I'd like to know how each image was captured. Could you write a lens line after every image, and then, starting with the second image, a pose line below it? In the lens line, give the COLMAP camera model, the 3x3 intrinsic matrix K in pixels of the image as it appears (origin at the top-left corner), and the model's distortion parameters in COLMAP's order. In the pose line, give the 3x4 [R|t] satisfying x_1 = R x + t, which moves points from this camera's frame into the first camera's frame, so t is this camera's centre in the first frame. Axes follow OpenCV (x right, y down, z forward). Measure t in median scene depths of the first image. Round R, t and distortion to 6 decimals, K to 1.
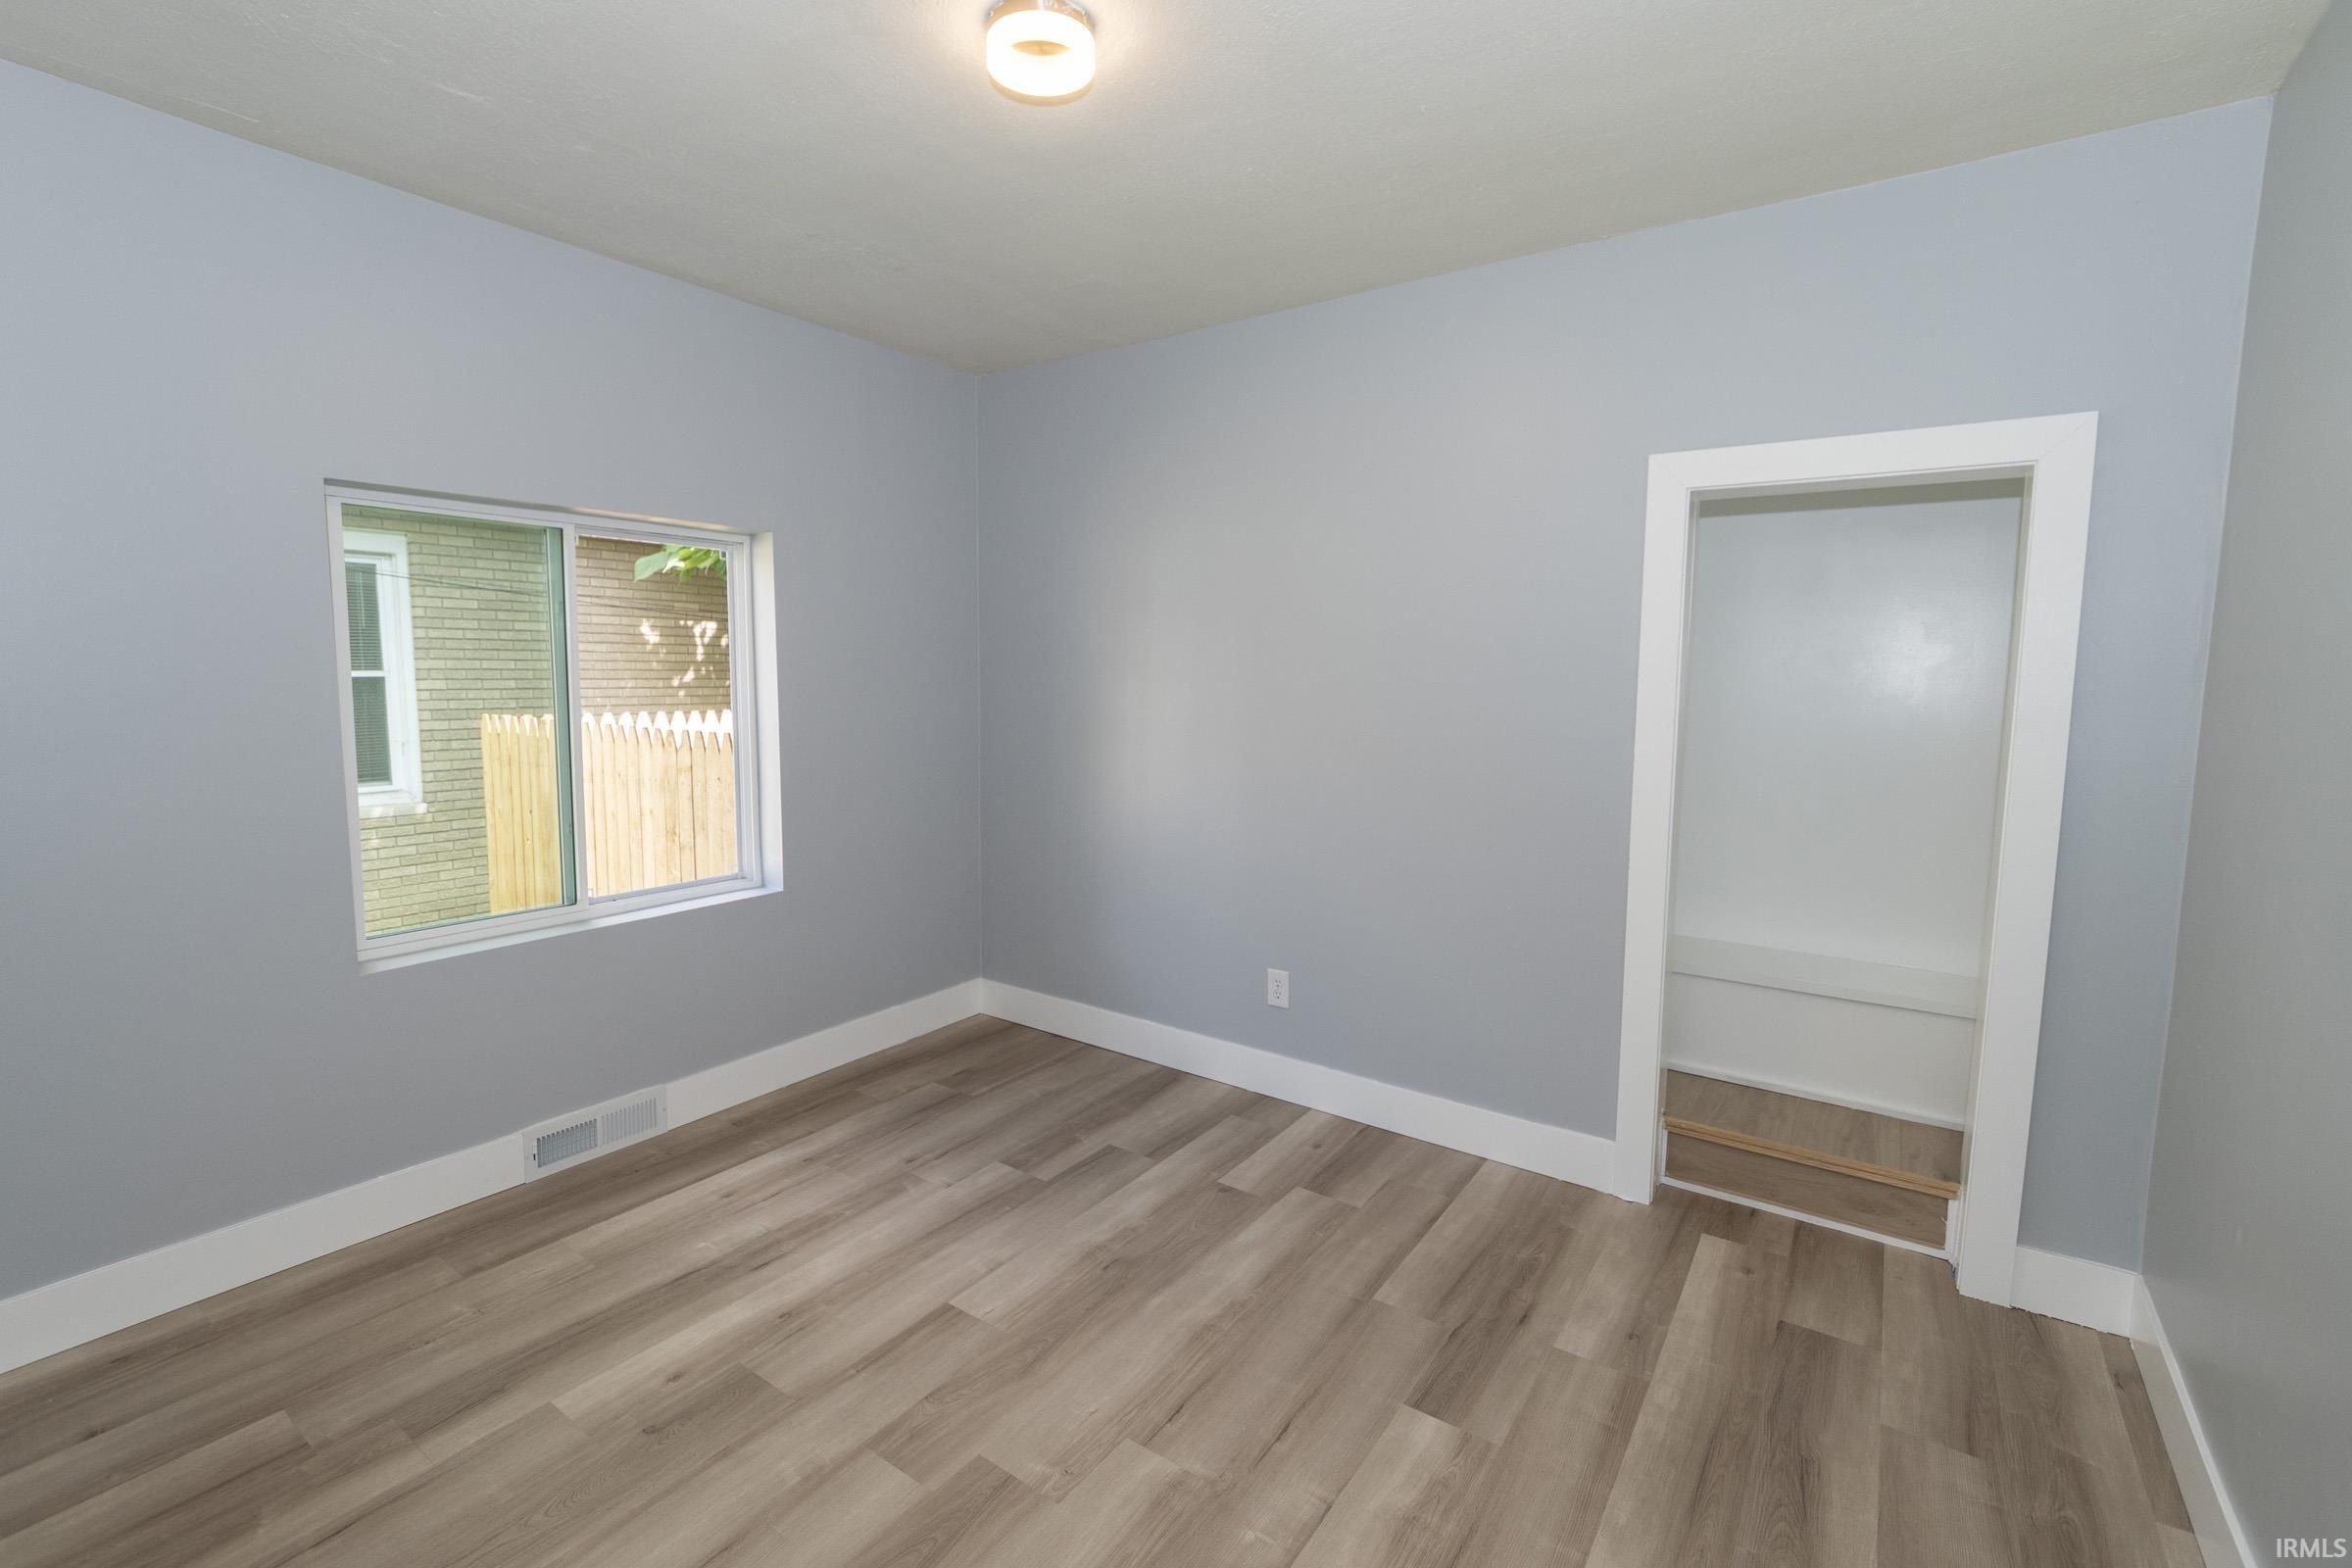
lens RADIAL K [[1033.8, 0, 1190.2], [0, 1033.8, 774.2], [0, 0, 1]] dist [-0.001249, -0.000011]
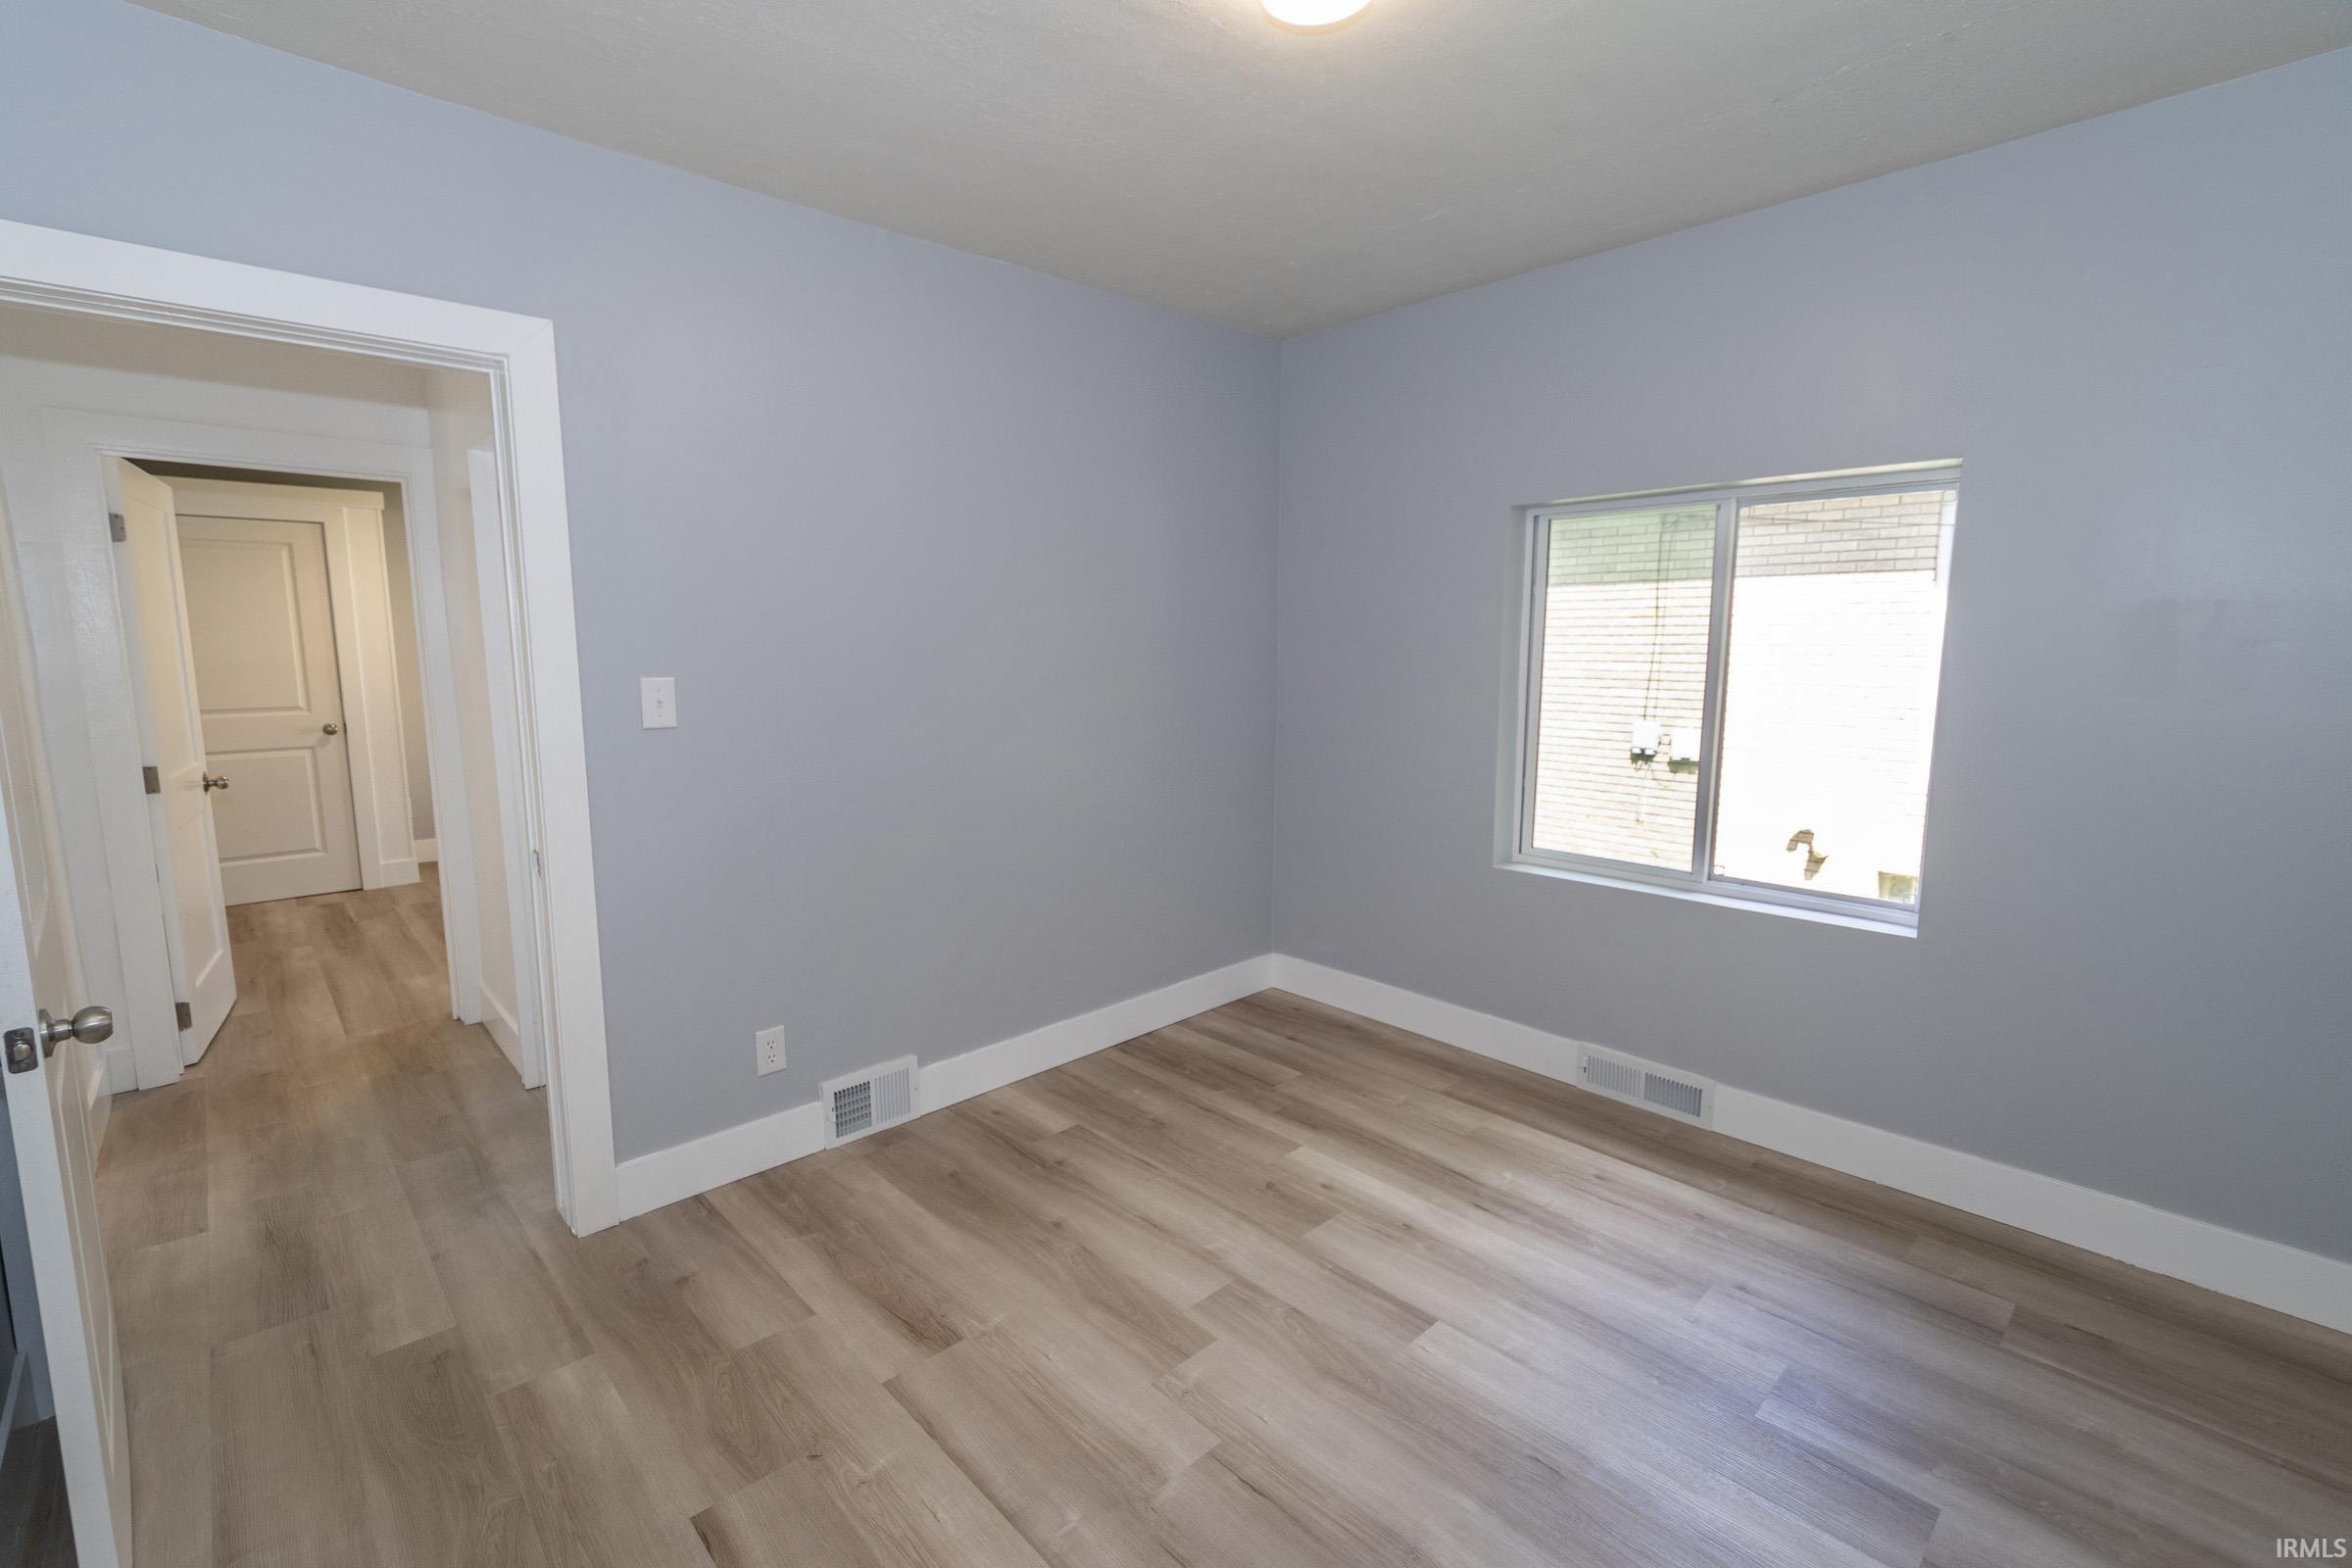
lens RADIAL K [[1033.8, 0, 1193.5], [0, 1033.8, 781.5], [0, 0, 1]] dist [-0.001249, -0.000011]
pose [[-0.198092, 0.127736, -0.971825, 0.741167], [-0.103800, 0.983163, 0.150384, -0.115921], [0.974672, 0.130666, -0.181498, 0.954679]]
